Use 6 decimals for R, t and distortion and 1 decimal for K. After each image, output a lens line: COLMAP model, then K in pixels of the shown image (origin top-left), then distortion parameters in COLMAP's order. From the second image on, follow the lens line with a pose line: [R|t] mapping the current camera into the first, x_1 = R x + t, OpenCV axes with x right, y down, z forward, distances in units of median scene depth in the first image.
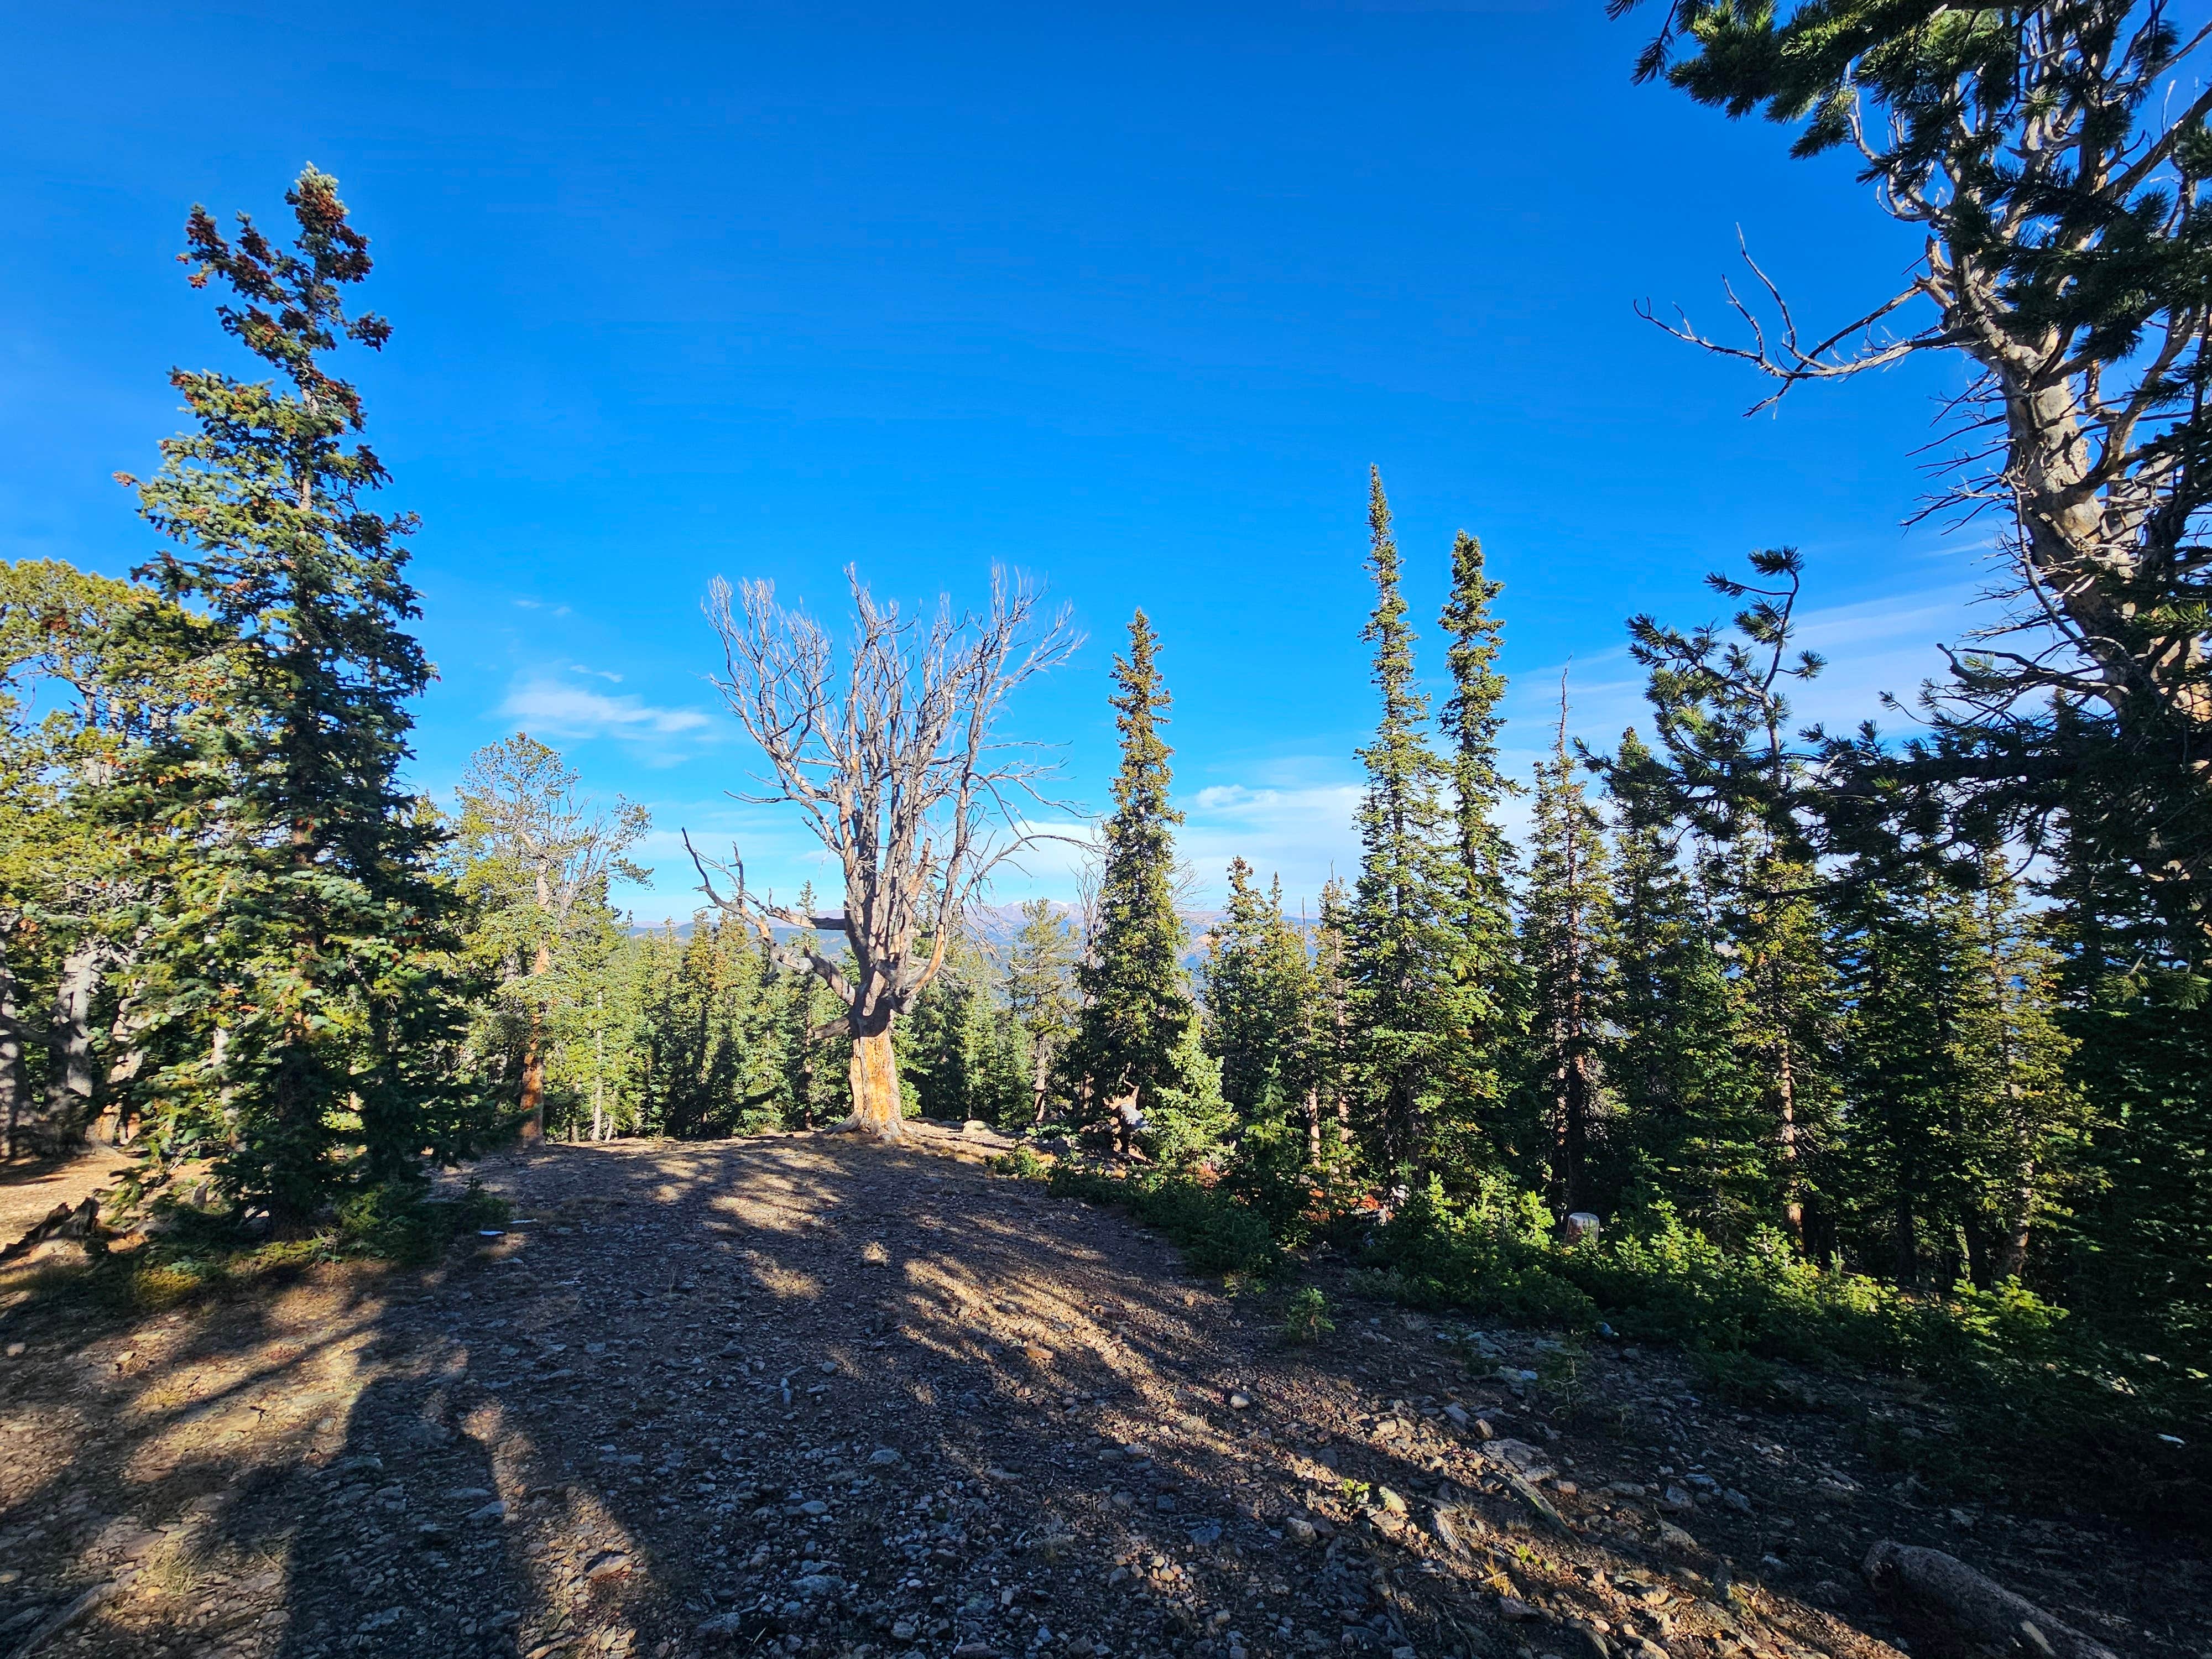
lens RADIAL K [[1749.2, 0, 1106.0], [0, 1749.2, 829.5], [0, 0, 1]] dist [0.003726, 0.000248]
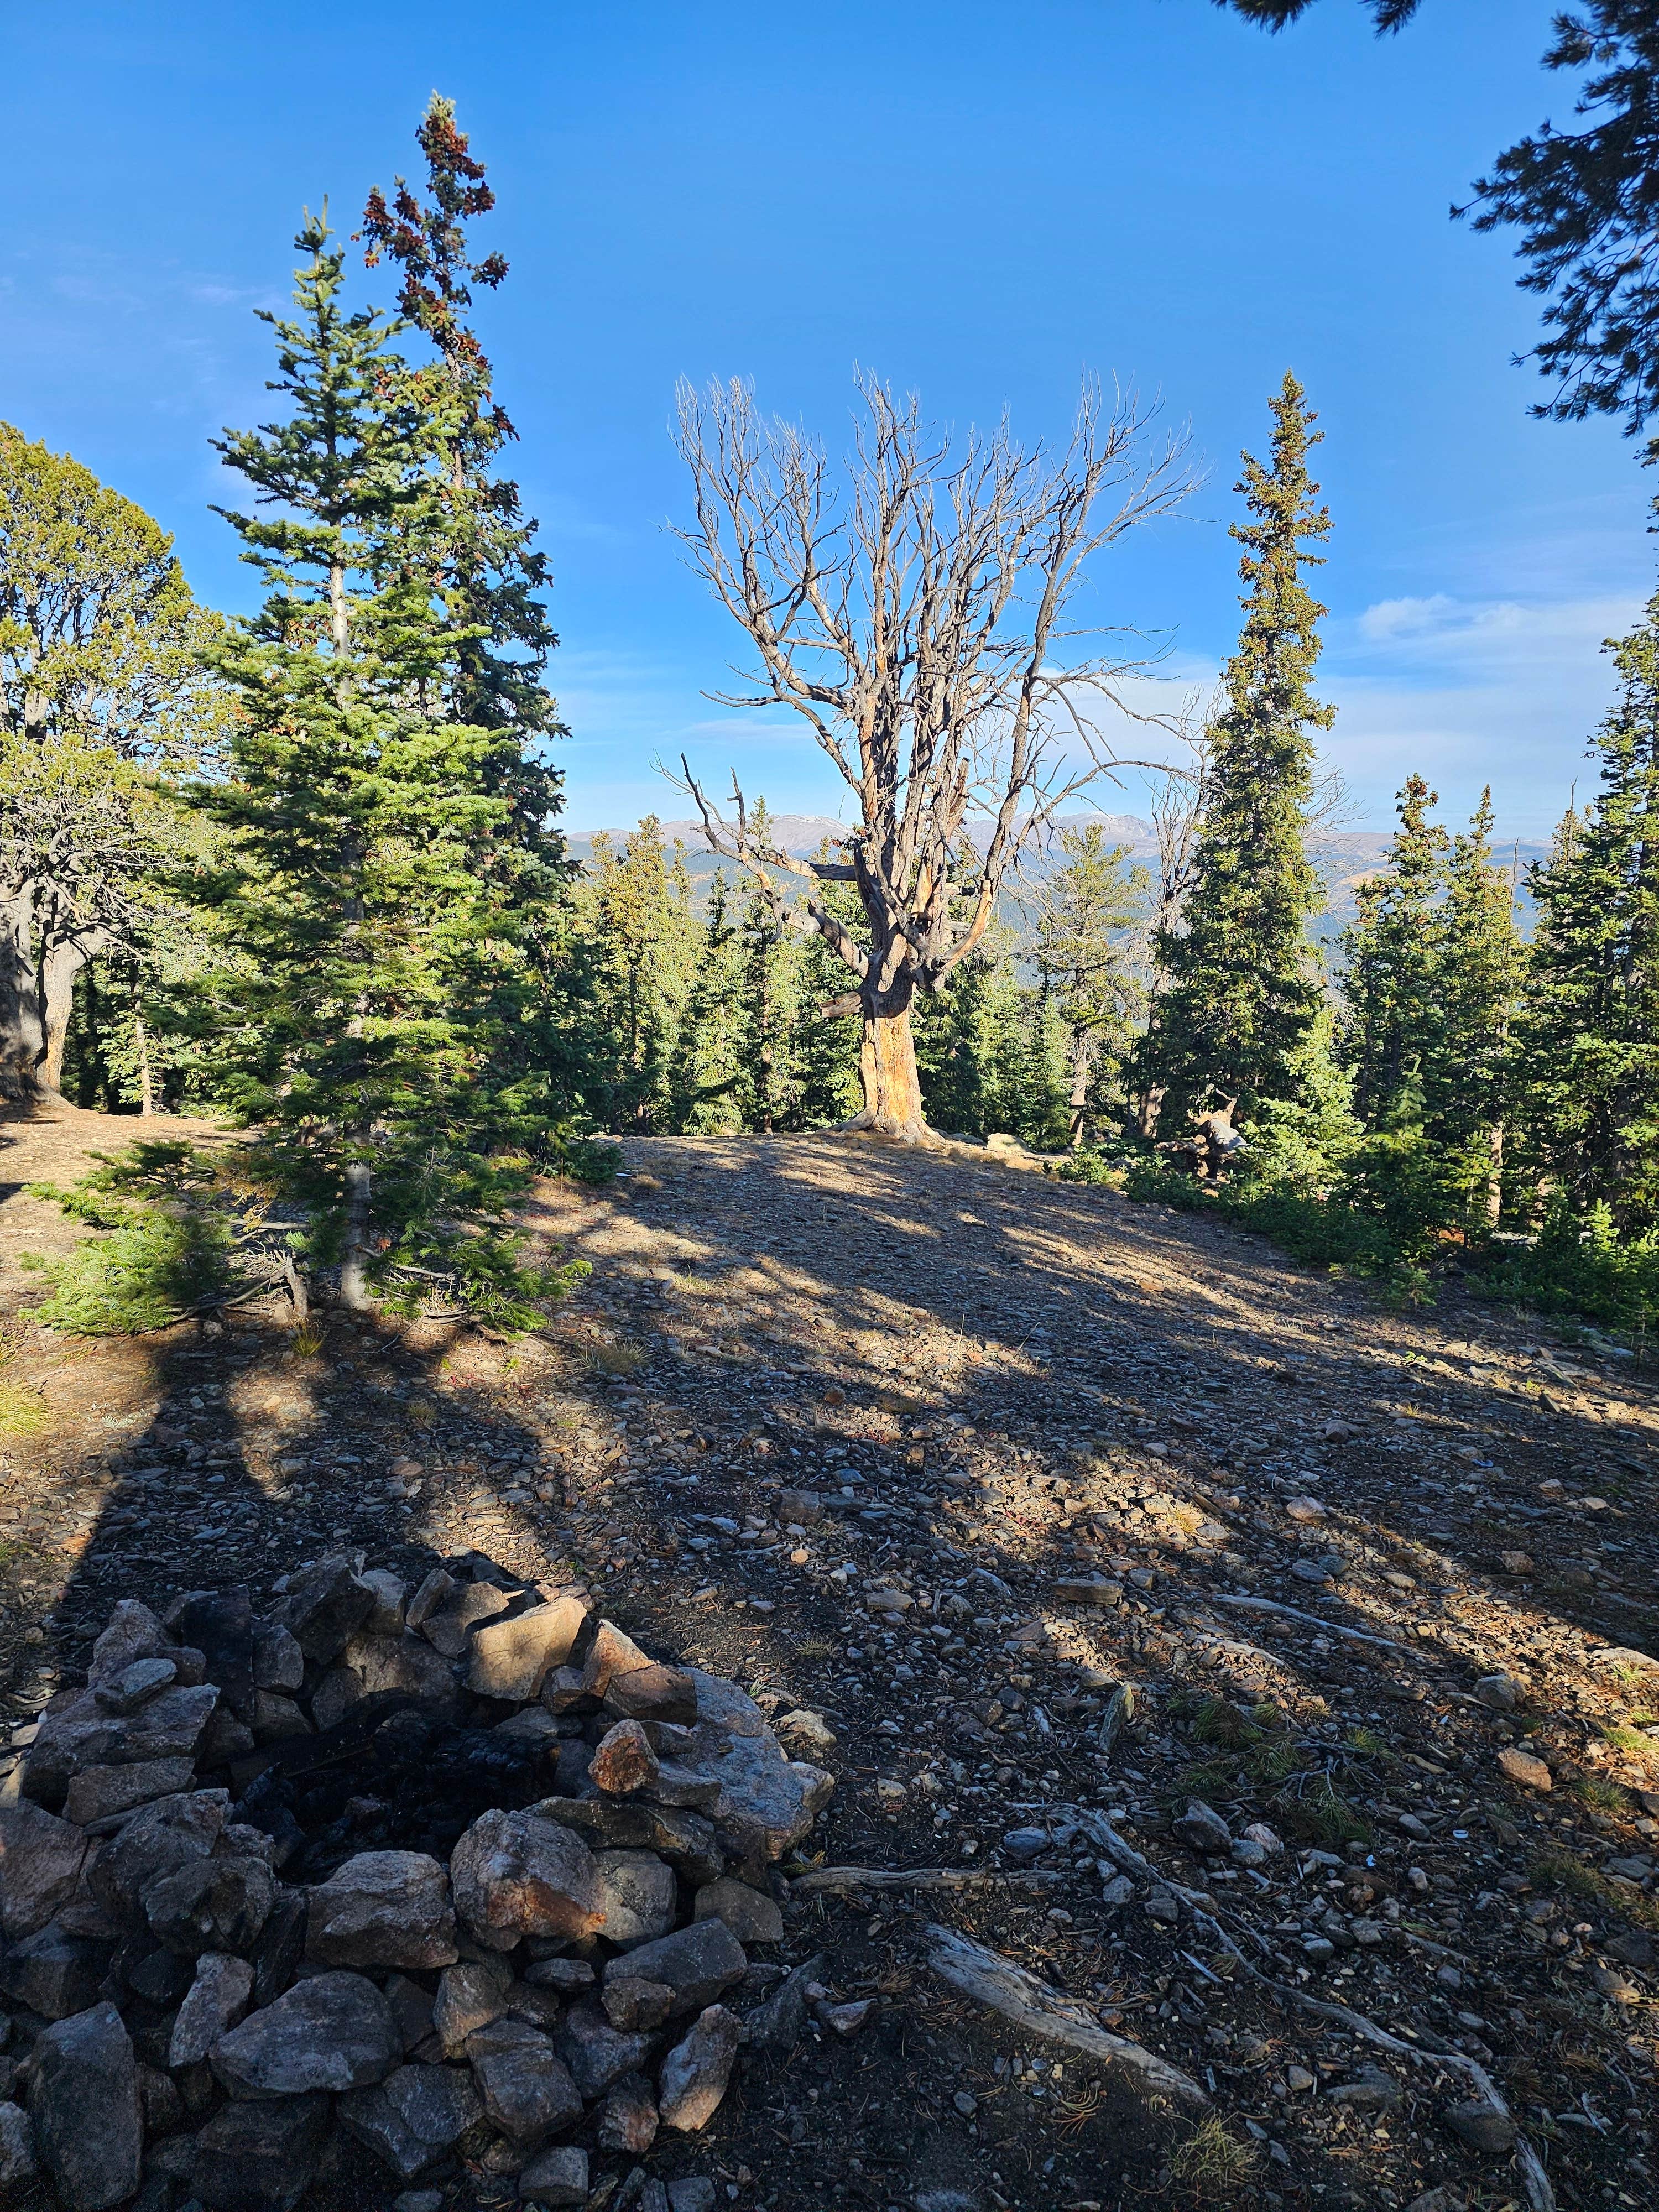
lens RADIAL K [[1672.4, 0, 700.3], [0, 1672.4, 1133.5], [0, 0, 1]] dist [0.113001, -0.164025]
pose [[0.954241, 0.069553, -0.290838, 0.012555], [-0.013370, 0.981526, 0.190862, 0.027966], [0.298740, -0.178240, 0.937542, 0.271157]]
